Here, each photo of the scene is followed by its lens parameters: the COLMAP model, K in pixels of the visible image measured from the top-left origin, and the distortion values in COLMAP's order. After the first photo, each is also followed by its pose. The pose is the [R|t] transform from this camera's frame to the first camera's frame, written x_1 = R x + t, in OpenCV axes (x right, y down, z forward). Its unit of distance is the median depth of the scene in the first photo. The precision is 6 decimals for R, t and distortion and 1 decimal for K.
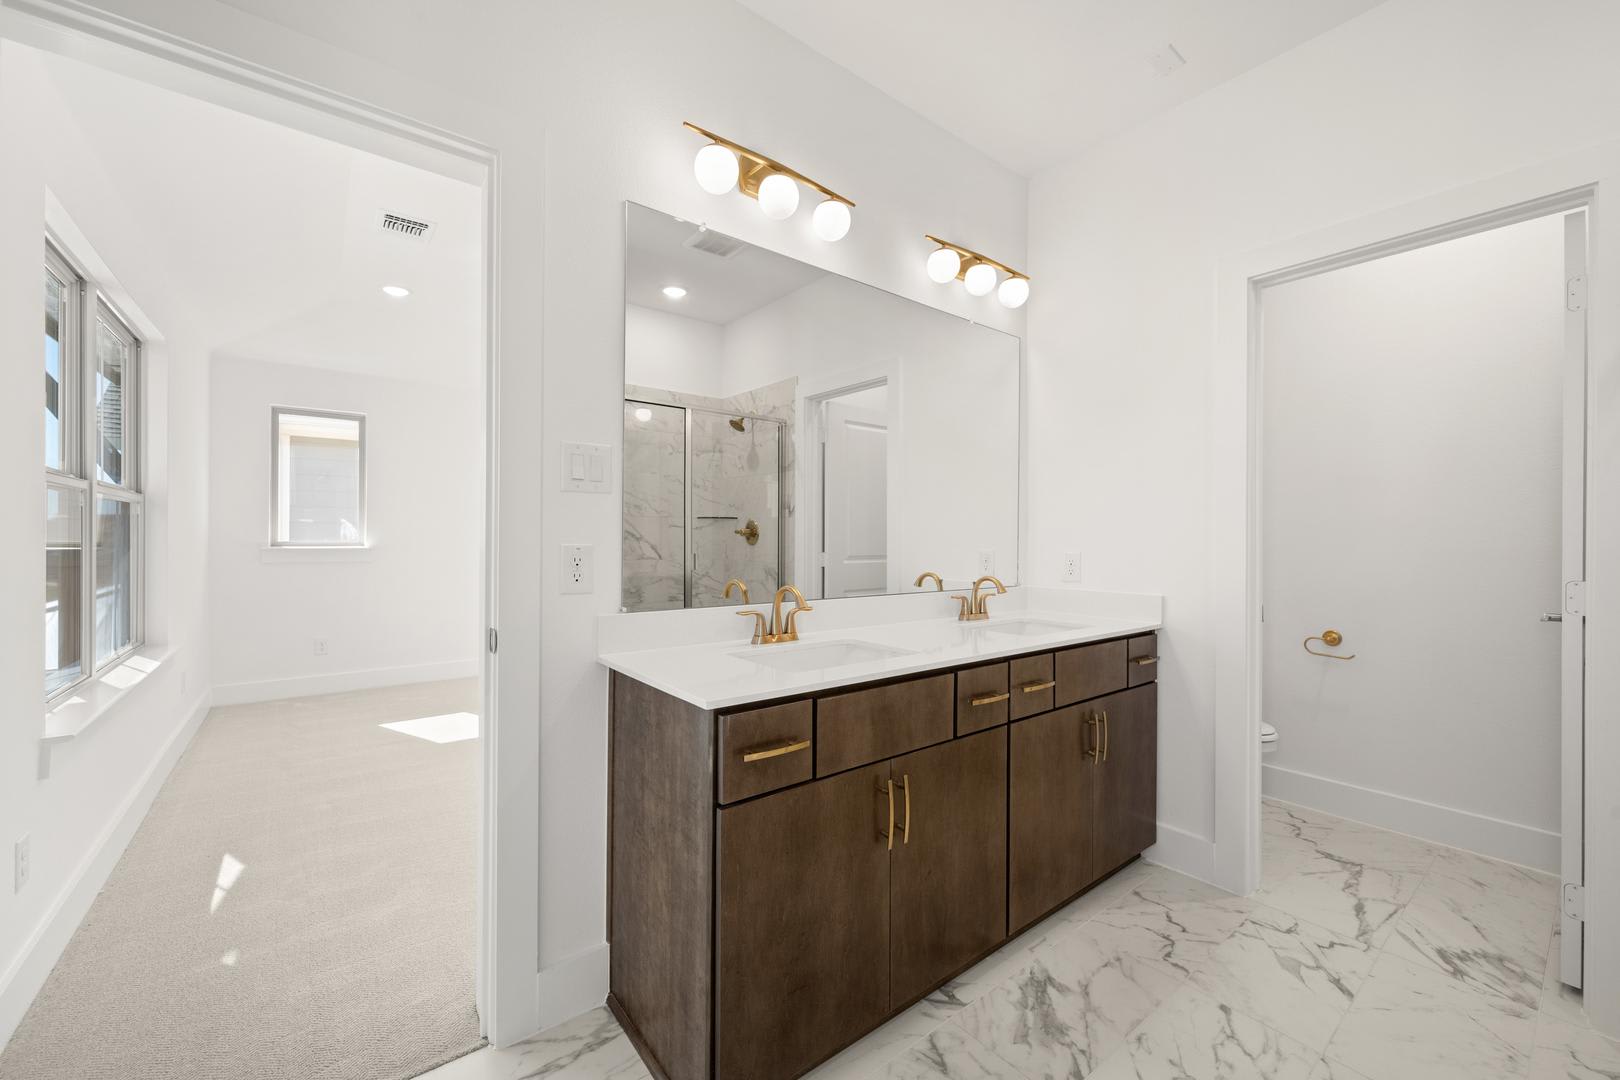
lens RADIAL K [[637.5, 0, 813.4], [0, 637.5, 536.4], [0, 0, 1]] dist [-0.000948, 0.000170]
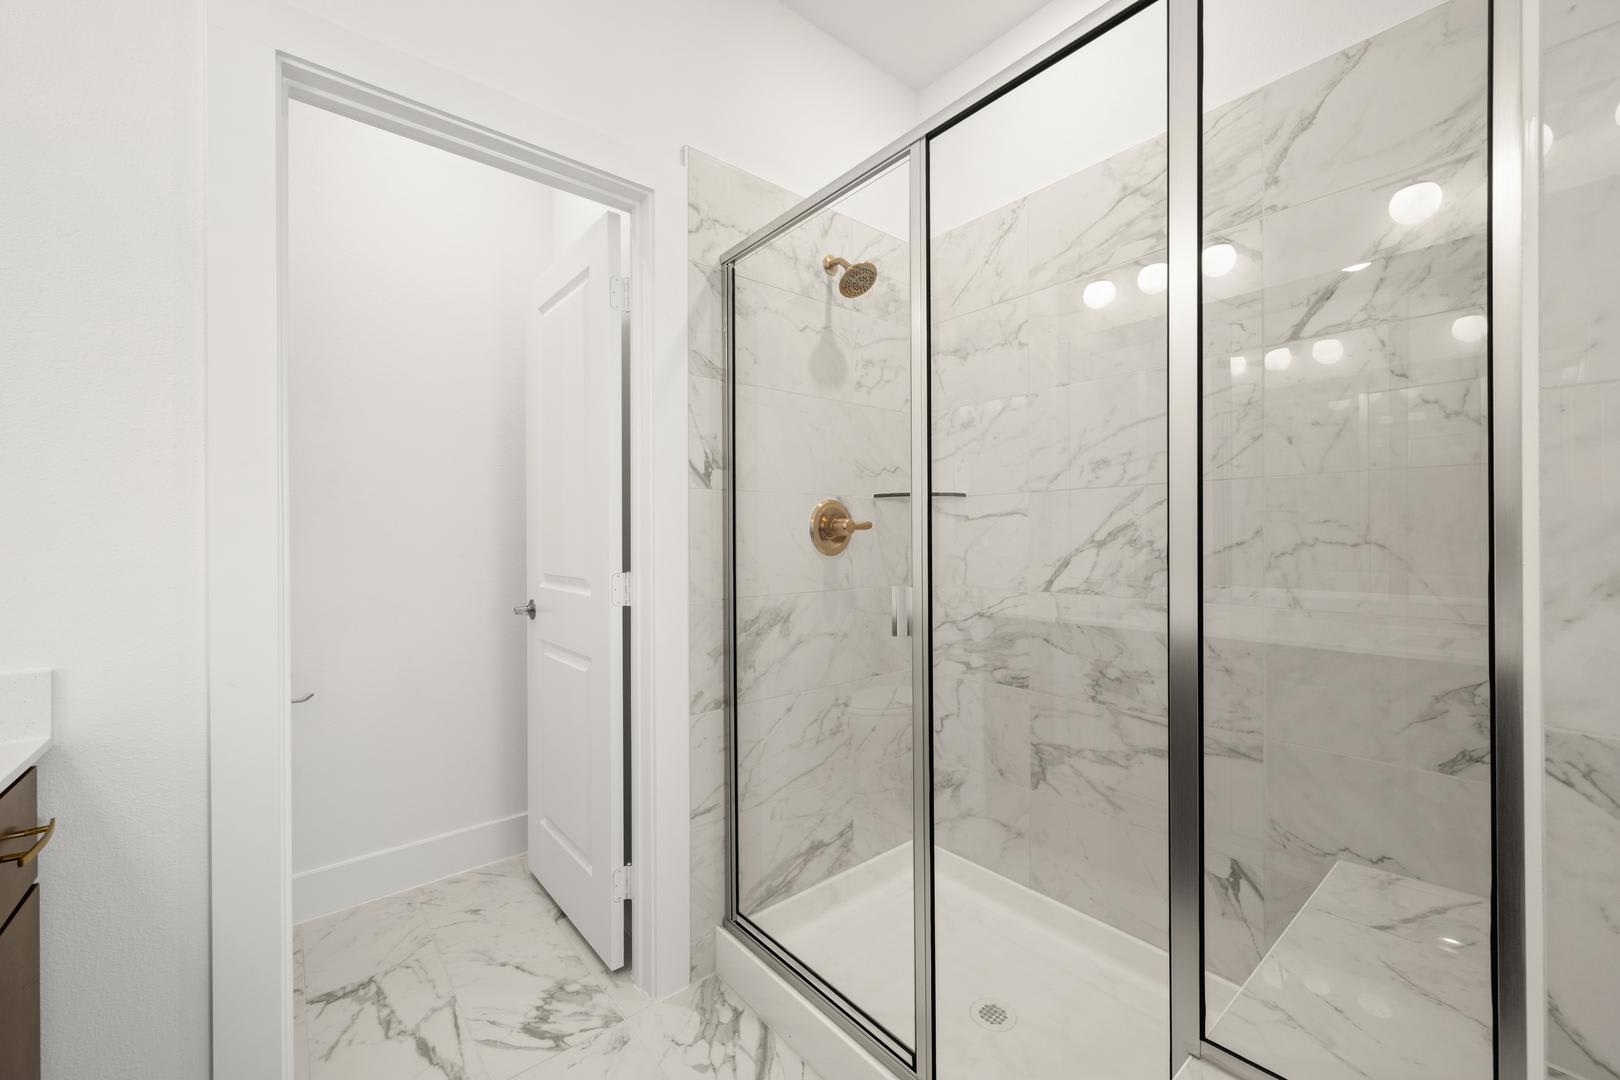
lens RADIAL K [[637.5, 0, 813.4], [0, 637.5, 536.4], [0, 0, 1]] dist [-0.000948, 0.000170]
pose [[-0.029728, -0.004216, 0.999549, 0.125875], [0.005049, 0.999978, 0.004368, 0.006333], [-0.999545, 0.005176, -0.029706, 0.562619]]
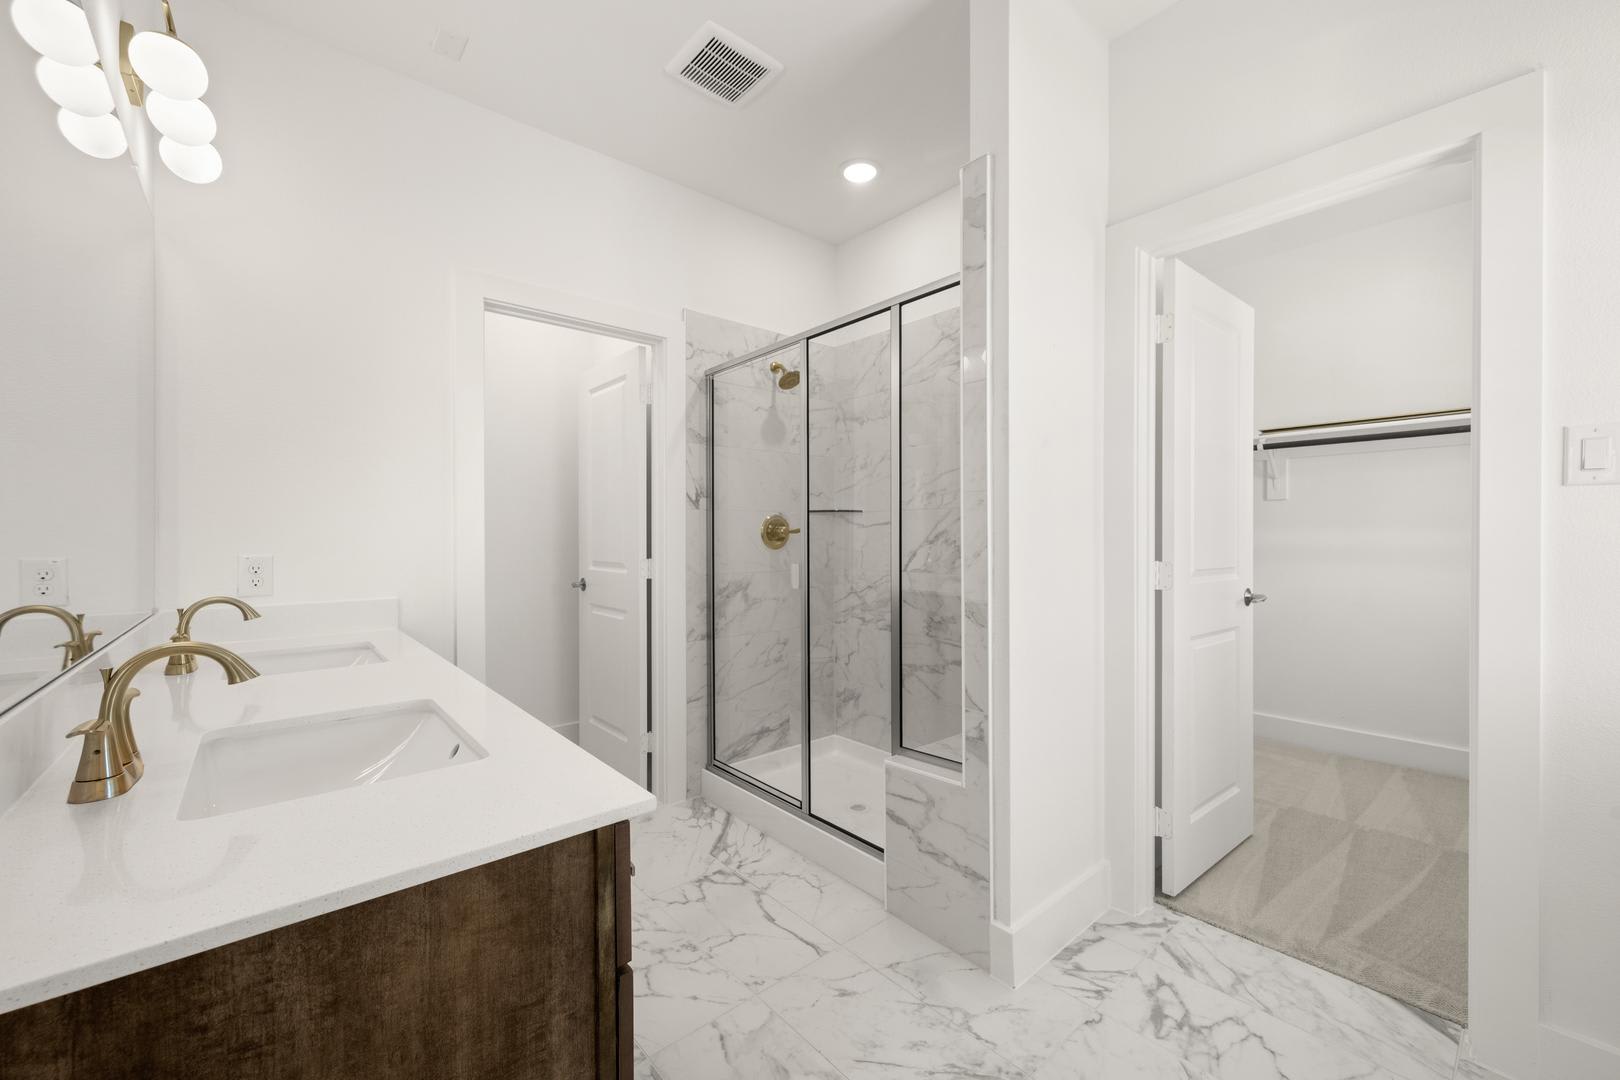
lens RADIAL K [[637.5, 0, 813.4], [0, 637.5, 536.4], [0, 0, 1]] dist [-0.000948, 0.000170]
pose [[-0.041965, -0.005653, 0.999103, -0.440539], [0.002954, 0.999979, 0.005782, -0.000405], [-0.999115, 0.003194, -0.041947, 0.480798]]
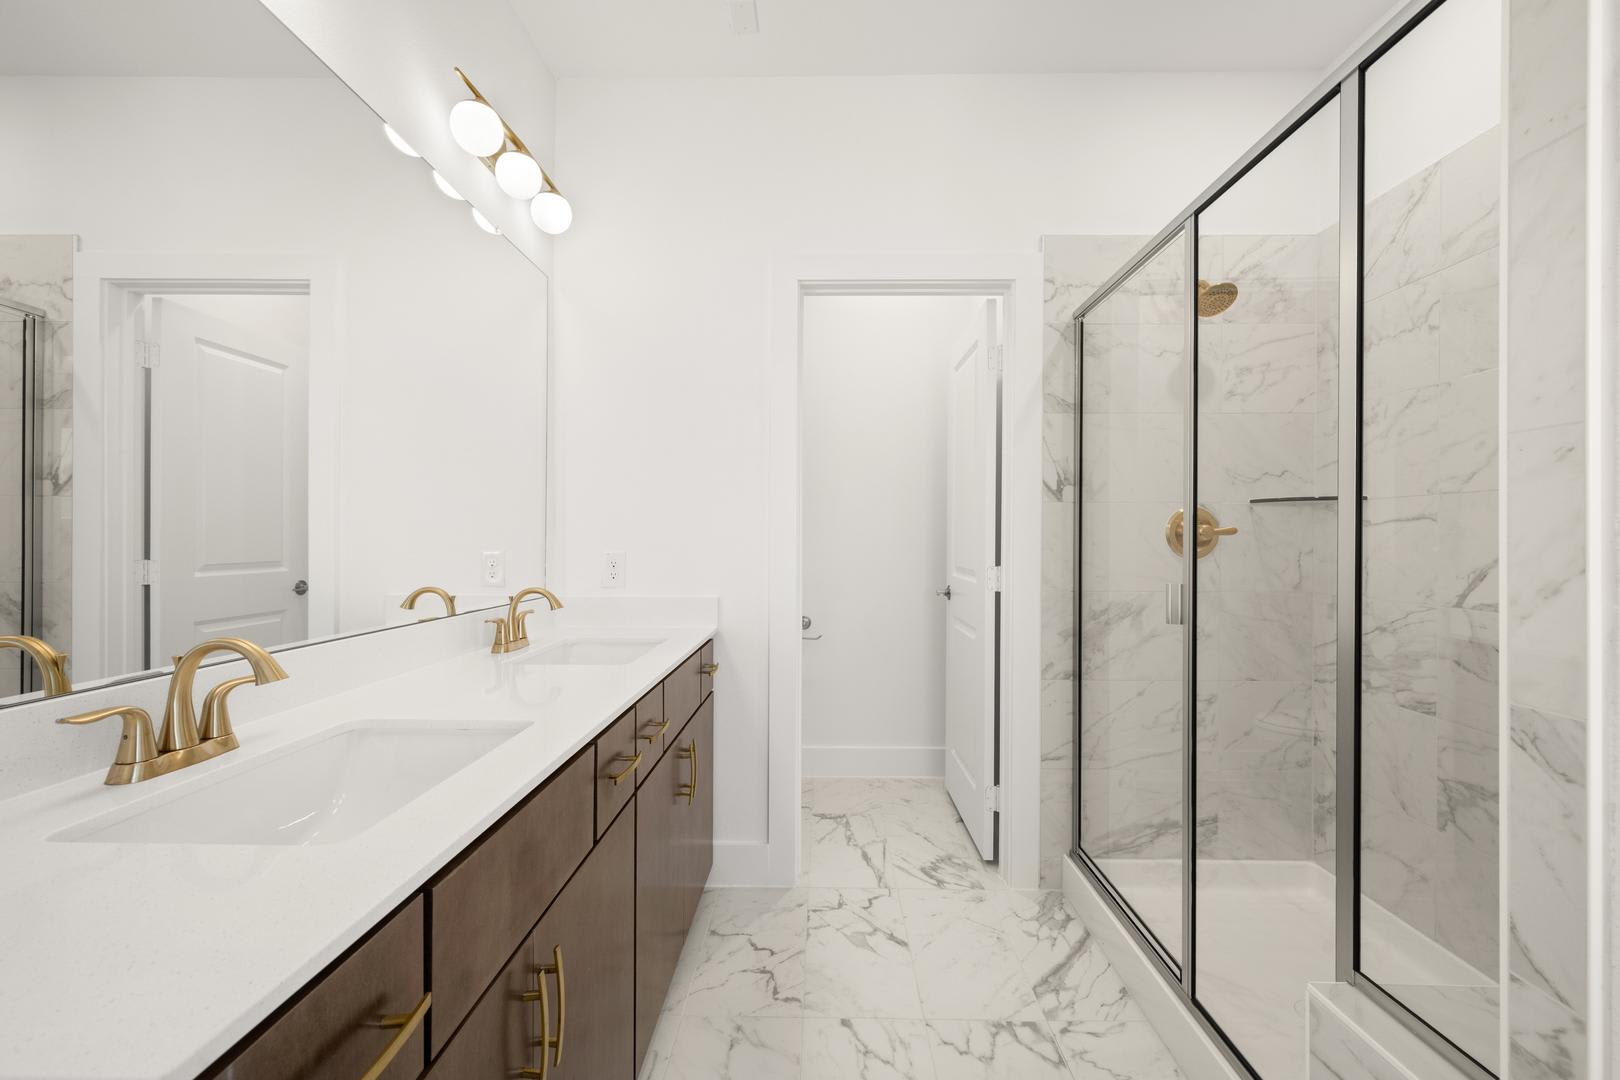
lens RADIAL K [[655.8, 0, 813.2], [0, 655.8, 537.7], [0, 0, 1]] dist [-0.000355, 0.000377]
pose [[0.634144, -0.001900, 0.773213, -0.115553], [-0.002511, 0.999987, 0.004517, 0.001808], [-0.773211, -0.004806, 0.634130, 0.313681]]
